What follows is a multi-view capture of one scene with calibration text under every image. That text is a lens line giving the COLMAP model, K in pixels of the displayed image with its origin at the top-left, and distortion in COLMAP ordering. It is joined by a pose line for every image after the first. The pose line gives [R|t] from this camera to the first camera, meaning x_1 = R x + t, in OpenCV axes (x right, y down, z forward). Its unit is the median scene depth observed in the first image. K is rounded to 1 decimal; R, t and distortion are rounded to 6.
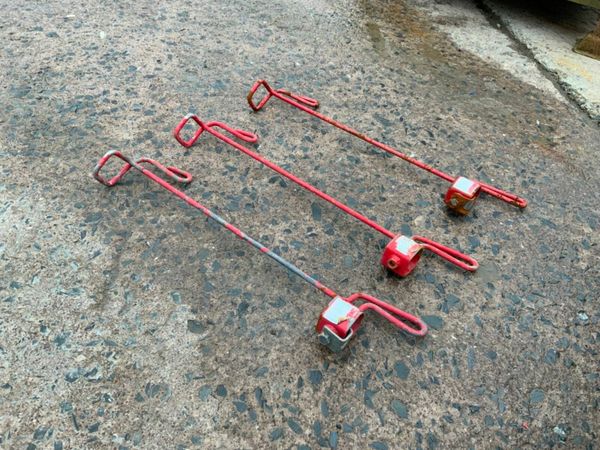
lens RADIAL K [[498.9, 0, 297.3], [0, 498.9, 224.1], [0, 0, 1]] dist [0.086033, -0.200461]
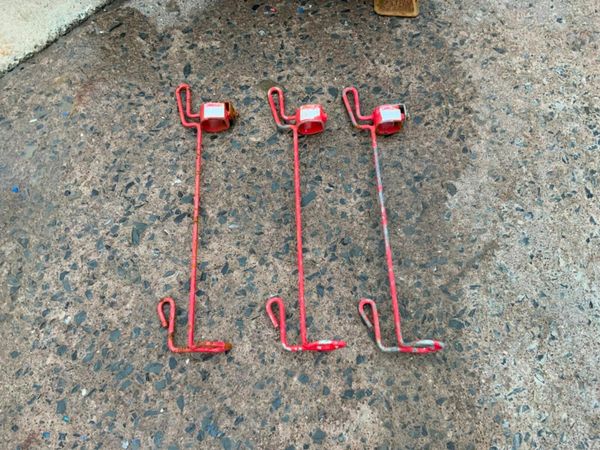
lens RADIAL K [[492.8, 0, 300.0], [0, 492.8, 225.0], [0, 0, 1]] dist [0.082095, -0.162623]
pose [[-0.648396, -0.733187, 0.204986, -0.248151], [0.470386, -0.174117, 0.865113, -1.121329], [-0.598598, 0.657358, 0.457778, 0.566526]]
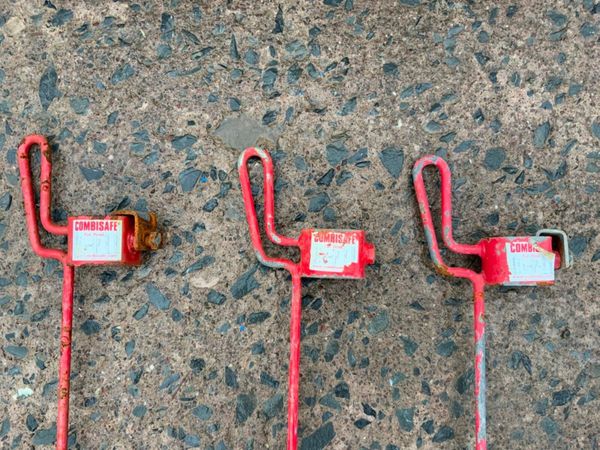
lens RADIAL K [[492.8, 0, 300.0], [0, 492.8, 225.0], [0, 0, 1]] dist [0.082095, -0.162623]
pose [[-0.602686, -0.796699, -0.045160, 0.274375], [0.500430, -0.421434, 0.756283, -0.357558], [-0.621562, 0.433202, 0.652685, 0.615368]]
